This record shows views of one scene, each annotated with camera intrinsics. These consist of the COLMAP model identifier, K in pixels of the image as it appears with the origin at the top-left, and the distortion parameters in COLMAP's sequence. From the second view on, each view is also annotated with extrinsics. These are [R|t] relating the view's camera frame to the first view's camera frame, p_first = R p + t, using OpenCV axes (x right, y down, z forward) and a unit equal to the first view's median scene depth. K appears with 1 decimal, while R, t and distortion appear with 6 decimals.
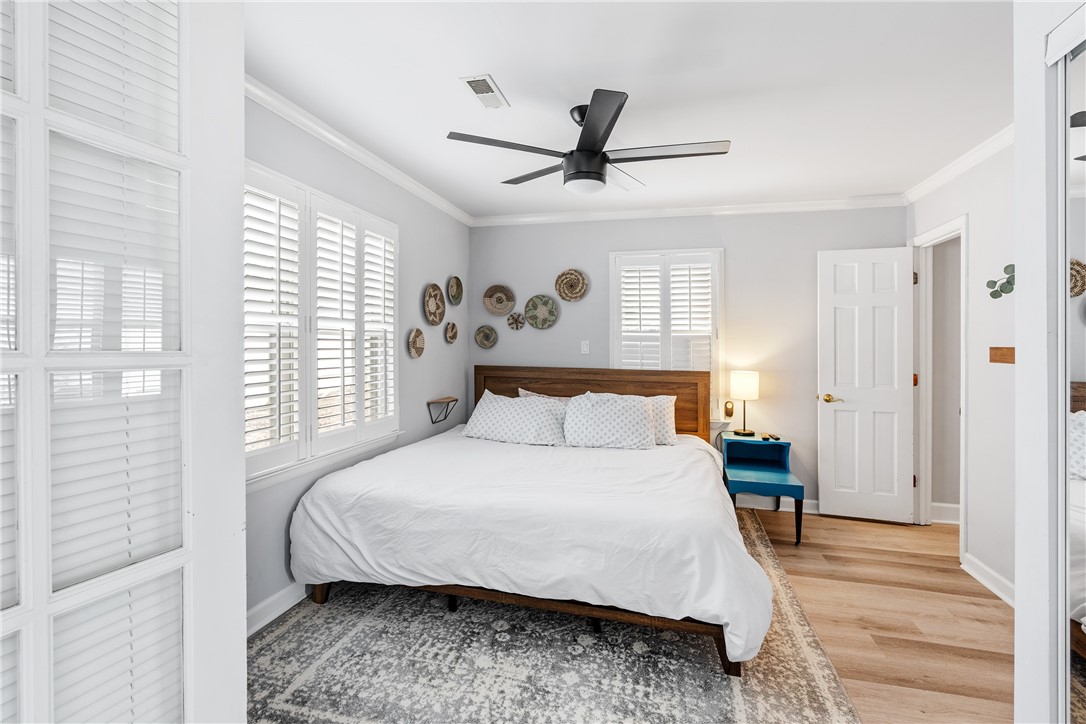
lens RADIAL K [[488.8, 0, 537.1], [0, 488.8, 345.7], [0, 0, 1]] dist [-0.001012, -0.000159]
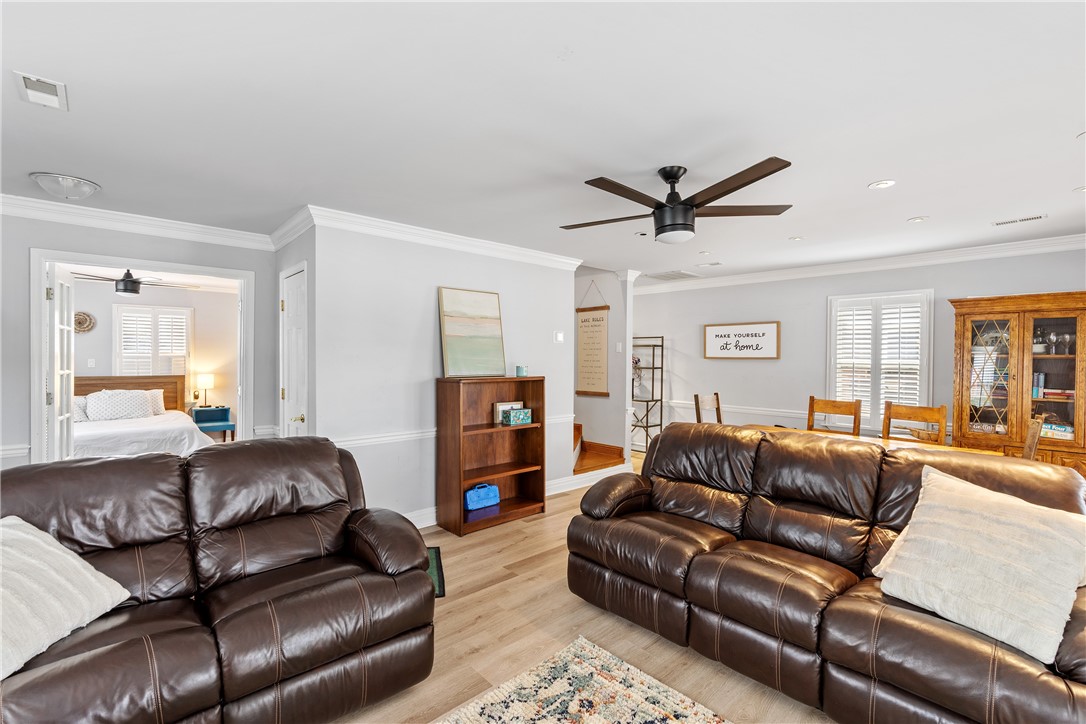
lens RADIAL K [[488.8, 0, 537.1], [0, 488.8, 345.7], [0, 0, 1]] dist [-0.001012, -0.000159]
pose [[0.542929, 0.011115, 0.839705, -0.478643], [0.002358, 0.999888, -0.014760, -0.028061], [-0.839776, 0.009994, 0.542842, -1.127965]]
